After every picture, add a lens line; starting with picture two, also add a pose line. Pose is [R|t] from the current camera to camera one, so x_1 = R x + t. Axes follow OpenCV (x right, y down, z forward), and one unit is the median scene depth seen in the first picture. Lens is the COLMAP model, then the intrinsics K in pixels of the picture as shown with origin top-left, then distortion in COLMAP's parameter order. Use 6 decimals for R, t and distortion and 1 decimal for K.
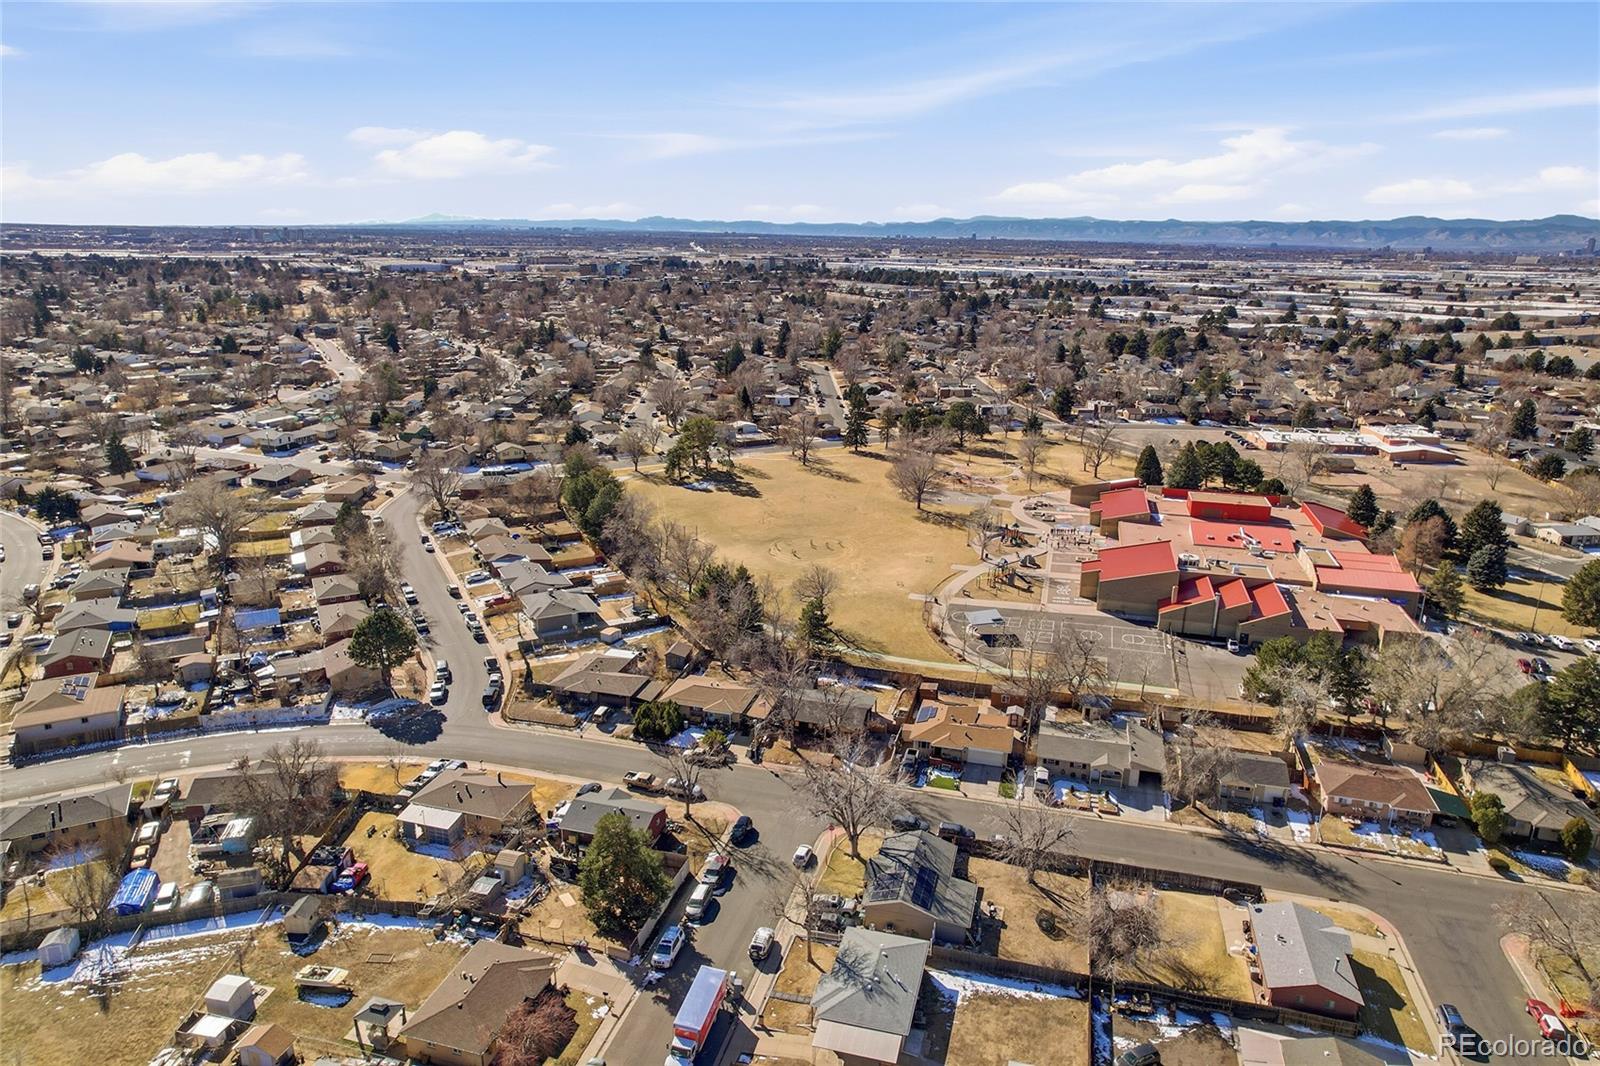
lens RADIAL K [[1030.9, 0, 797.6], [0, 1030.9, 503.6], [0, 0, 1]] dist [-0.075851, 0.068448]
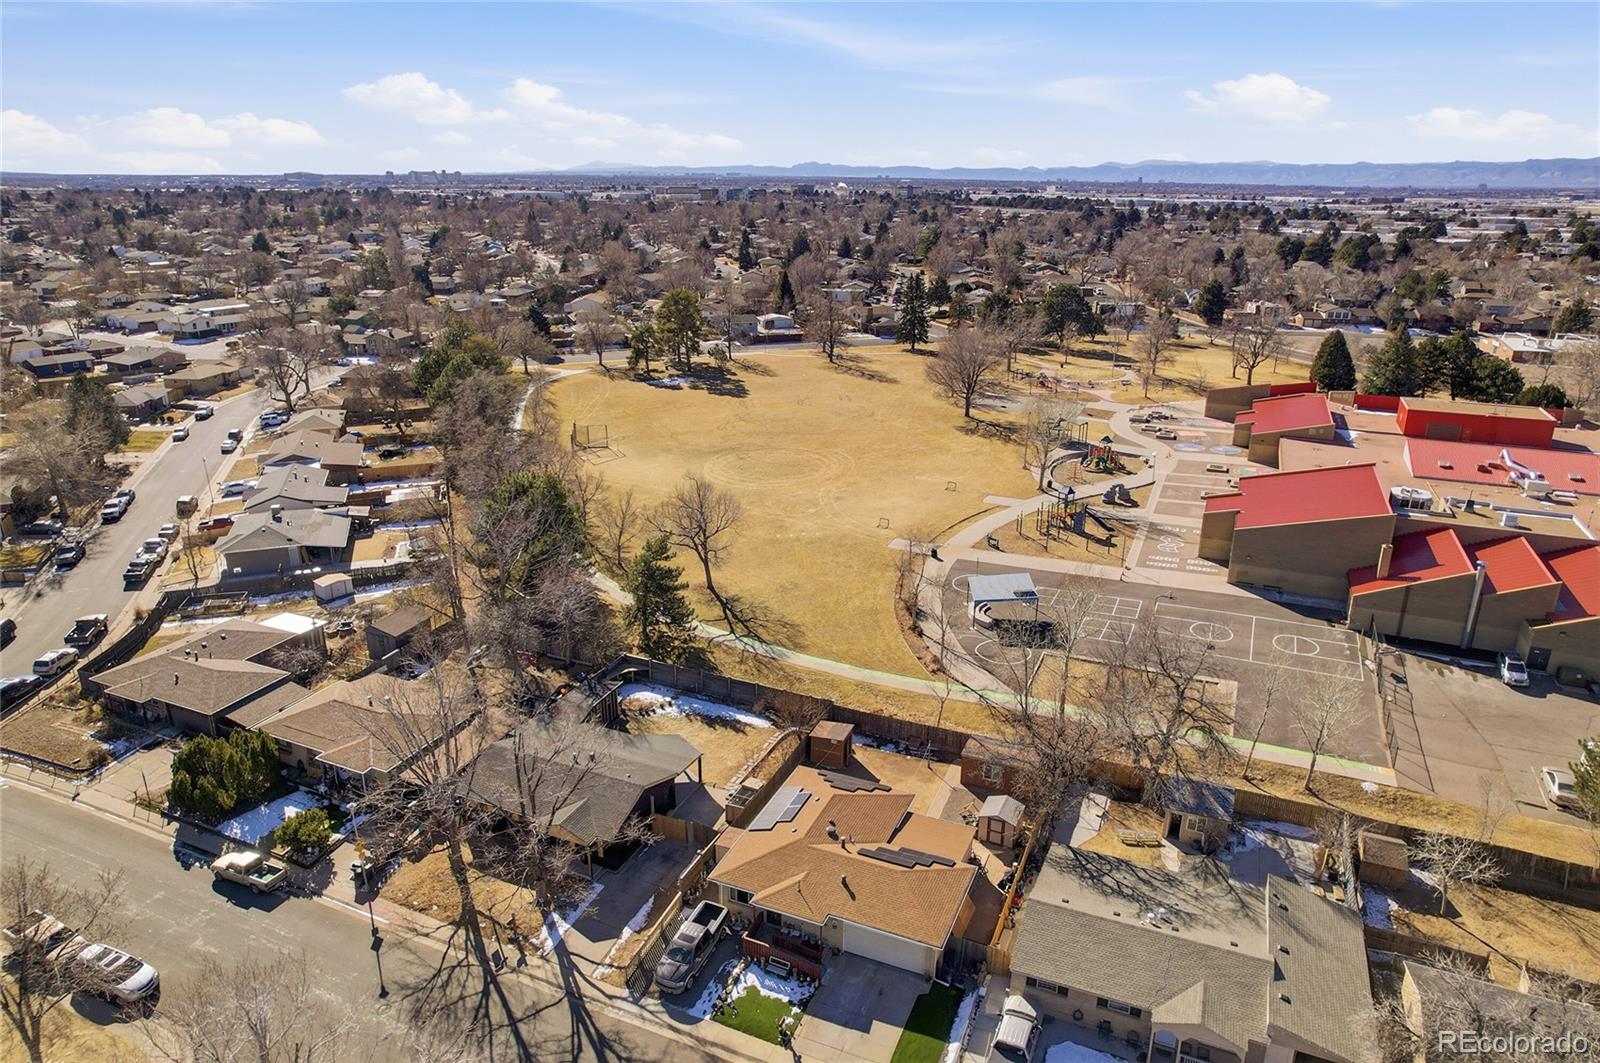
lens RADIAL K [[1030.9, 0, 797.6], [0, 1030.9, 502.1], [0, 0, 1]] dist [-0.075851, 0.068448]
pose [[0.989292, 0.035590, -0.141543, 0.135298], [-0.028832, 0.998357, 0.049512, 0.039197], [0.143073, -0.044900, 0.988693, 0.415928]]
